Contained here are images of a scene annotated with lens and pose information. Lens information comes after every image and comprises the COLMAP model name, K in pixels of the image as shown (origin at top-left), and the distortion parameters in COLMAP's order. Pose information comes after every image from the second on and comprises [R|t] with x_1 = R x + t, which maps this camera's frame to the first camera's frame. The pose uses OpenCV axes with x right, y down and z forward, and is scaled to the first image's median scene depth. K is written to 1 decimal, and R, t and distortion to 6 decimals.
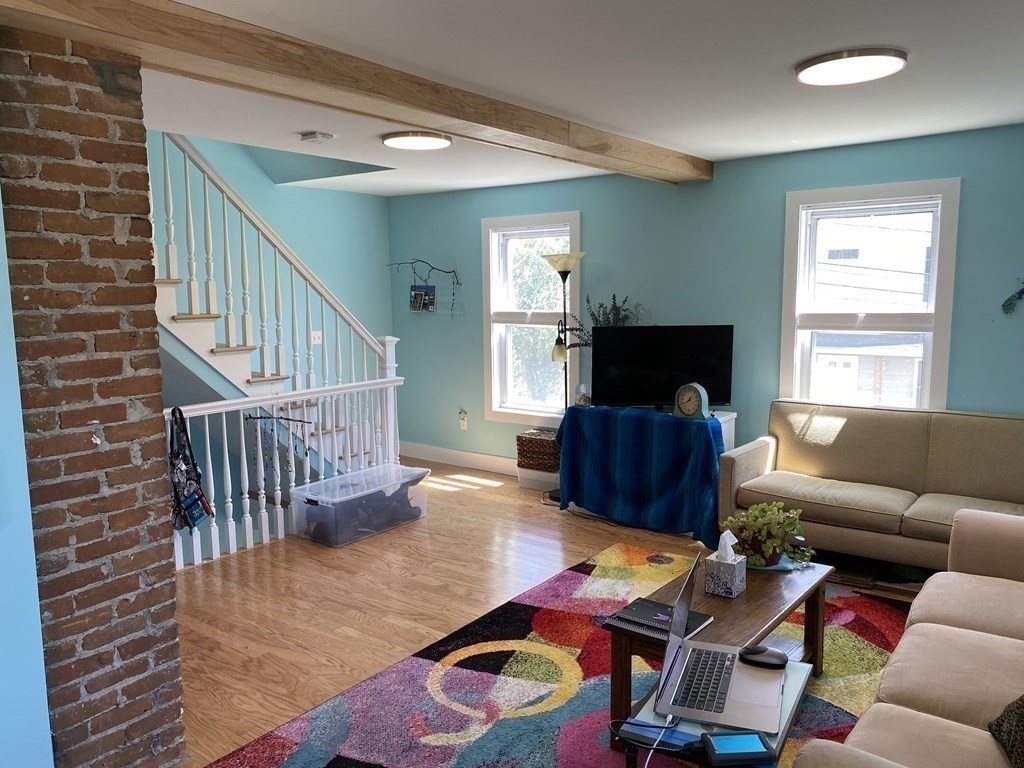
lens RADIAL K [[780.3, 0, 503.7], [0, 780.3, 378.8], [0, 0, 1]] dist [0.040297, -0.033843]
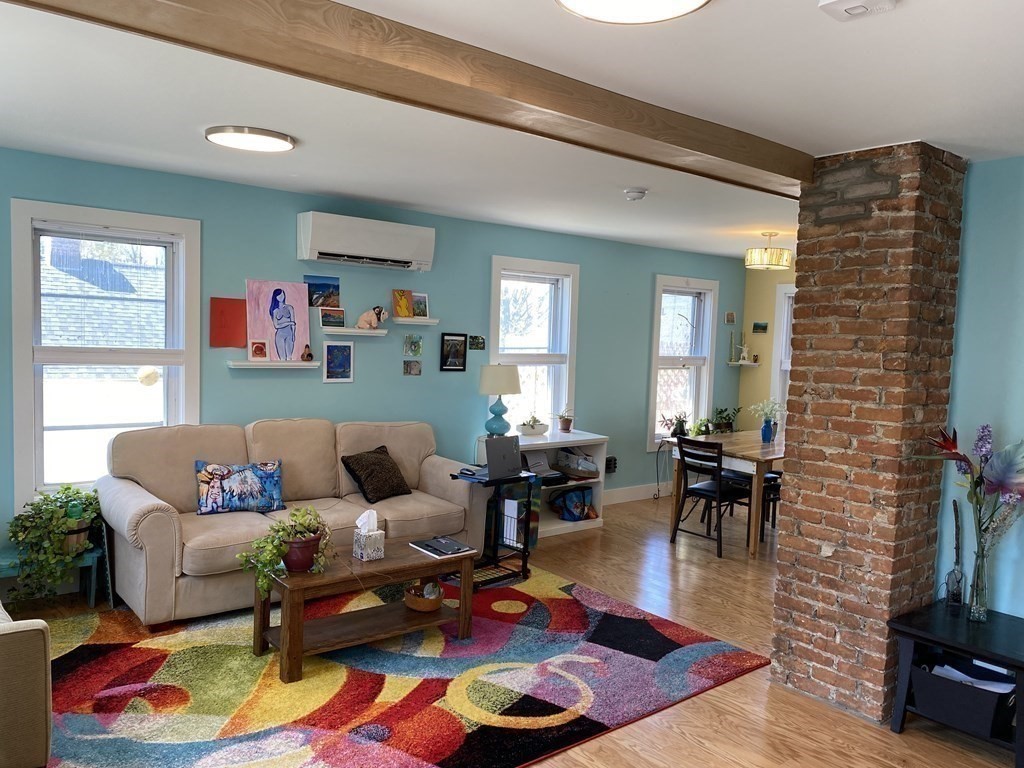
lens RADIAL K [[780.3, 0, 506.6], [0, 780.3, 385.3], [0, 0, 1]] dist [0.040297, -0.033843]
pose [[-0.976540, -0.040830, 0.211429, -0.171514], [-0.002954, 0.984307, 0.176439, -0.201449], [-0.215315, 0.171675, -0.961336, 1.778486]]
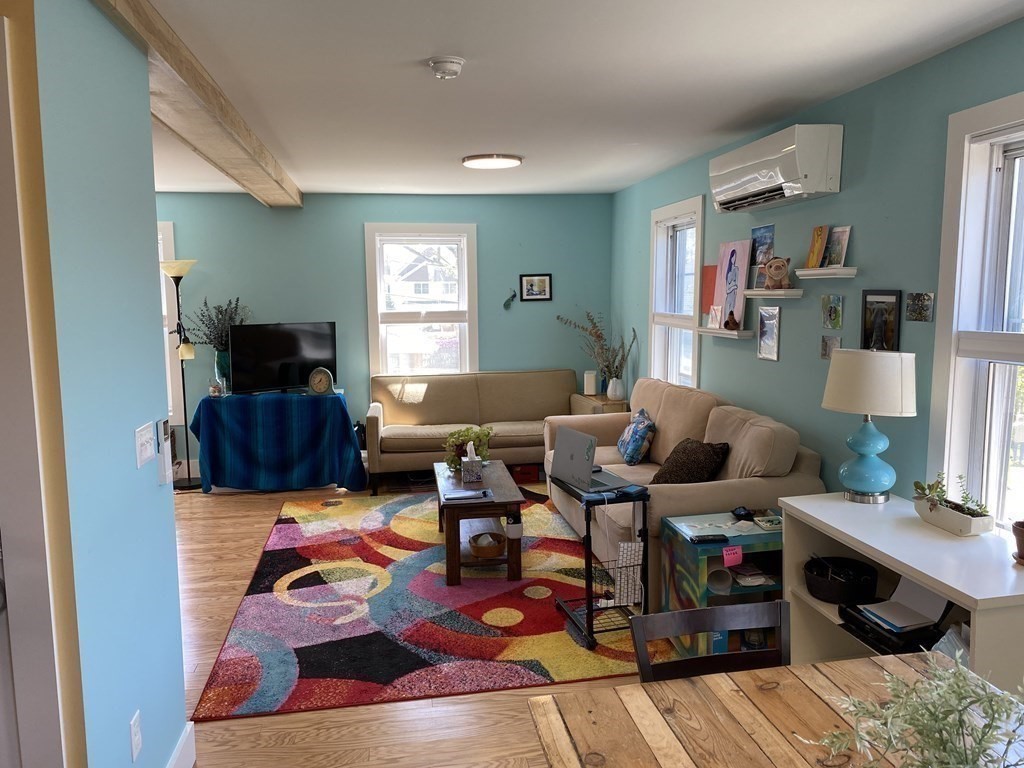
lens RADIAL K [[780.3, 0, 511.7], [0, 780.3, 380.6], [0, 0, 1]] dist [0.040297, -0.033843]
pose [[0.675511, -0.076192, 0.733403, -0.669546], [0.085349, 0.996041, 0.024865, 0.029272], [-0.732394, 0.045799, 0.679339, -0.121134]]
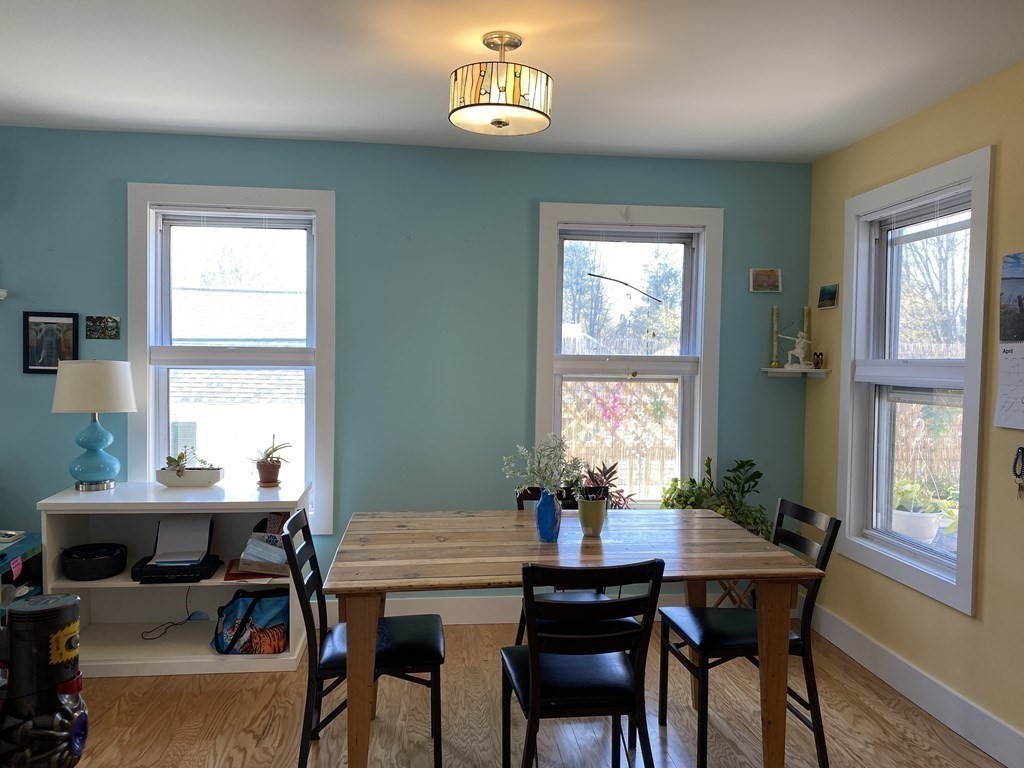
lens RADIAL K [[780.3, 0, 521.8], [0, 780.3, 381.2], [0, 0, 1]] dist [0.040297, -0.033843]
pose [[-0.709202, -0.021299, 0.704684, -0.879708], [0.069544, 0.992555, 0.099990, 0.013449], [-0.701567, 0.119919, -0.702441, 0.483719]]
